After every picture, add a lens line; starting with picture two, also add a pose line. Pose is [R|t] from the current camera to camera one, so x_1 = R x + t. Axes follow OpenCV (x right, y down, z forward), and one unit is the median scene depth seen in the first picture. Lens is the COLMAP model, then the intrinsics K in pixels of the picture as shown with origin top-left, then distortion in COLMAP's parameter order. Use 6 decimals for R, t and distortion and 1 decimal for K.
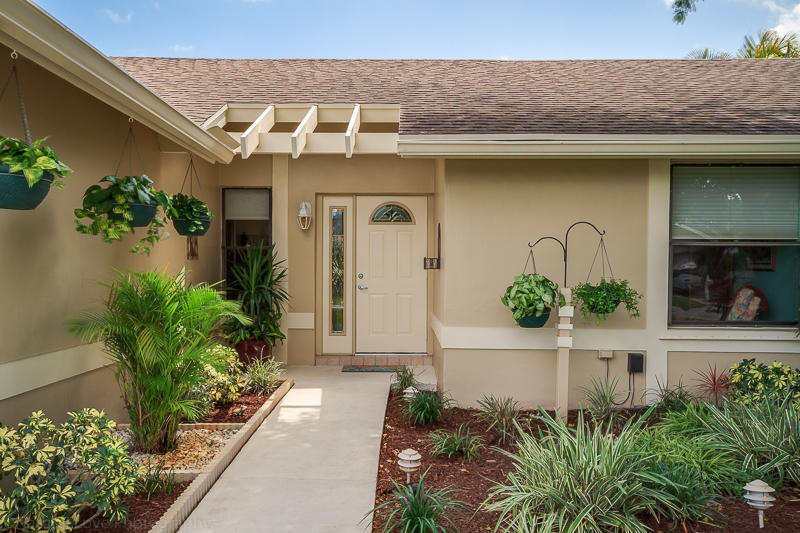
lens RADIAL K [[696.4, 0, 399.1], [0, 696.4, 278.2], [0, 0, 1]] dist [-0.003295, 0.071617]
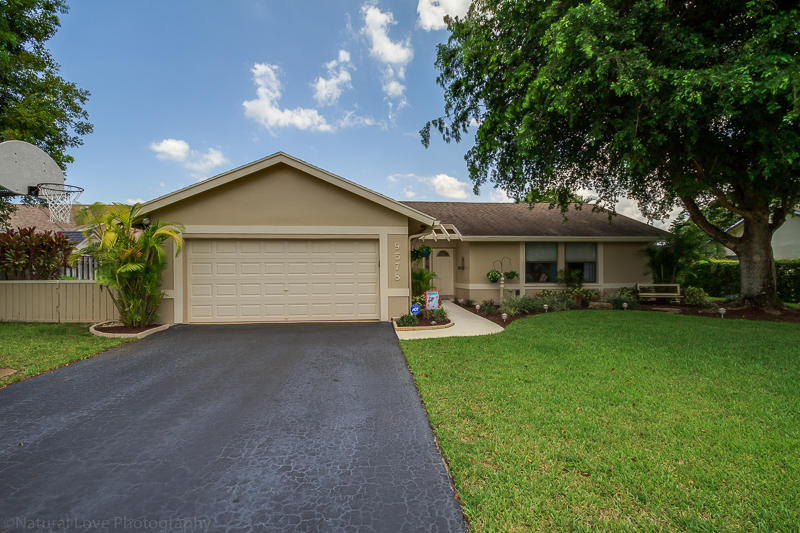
lens RADIAL K [[336.3, 0, 401.7], [0, 336.3, 276.0], [0, 0, 1]] dist [0.000439, 0.000147]
pose [[0.998053, -0.010308, 0.061512, -0.532487], [0.010682, 0.999926, -0.005756, 0.039924], [-0.061448, 0.006402, 0.998090, -1.069176]]
